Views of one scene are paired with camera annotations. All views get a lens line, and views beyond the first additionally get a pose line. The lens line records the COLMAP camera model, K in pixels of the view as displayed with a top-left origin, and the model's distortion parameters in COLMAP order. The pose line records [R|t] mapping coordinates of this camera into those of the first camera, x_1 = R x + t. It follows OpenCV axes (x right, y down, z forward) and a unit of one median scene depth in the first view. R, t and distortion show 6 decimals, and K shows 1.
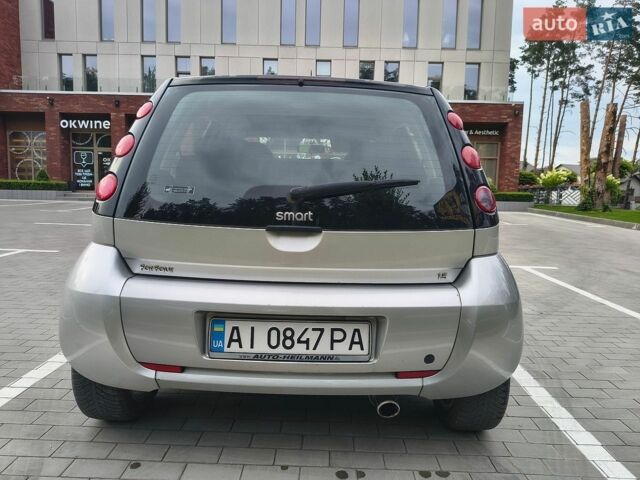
lens RADIAL K [[443.0, 0, 322.0], [0, 443.0, 242.7], [0, 0, 1]] dist [0.016099, -0.023939]
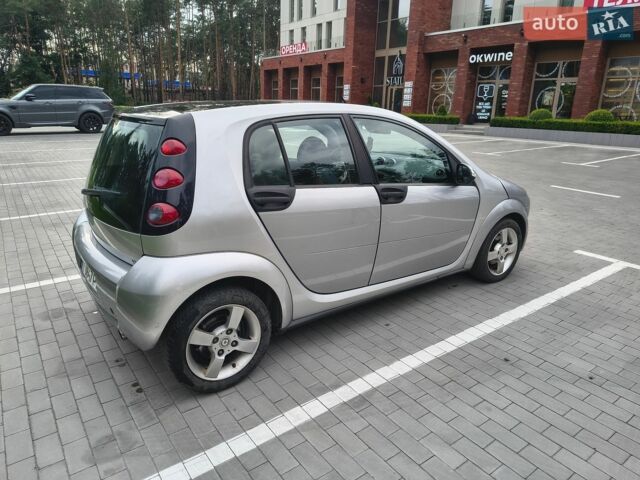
lens RADIAL K [[443.0, 0, 319.0], [0, 443.0, 238.3], [0, 0, 1]] dist [0.016099, -0.023939]
pose [[0.593385, 0.219637, -0.774373, 0.123050], [-0.099014, 0.974662, 0.200574, -0.024974], [0.798806, -0.042344, 0.600097, 0.044504]]
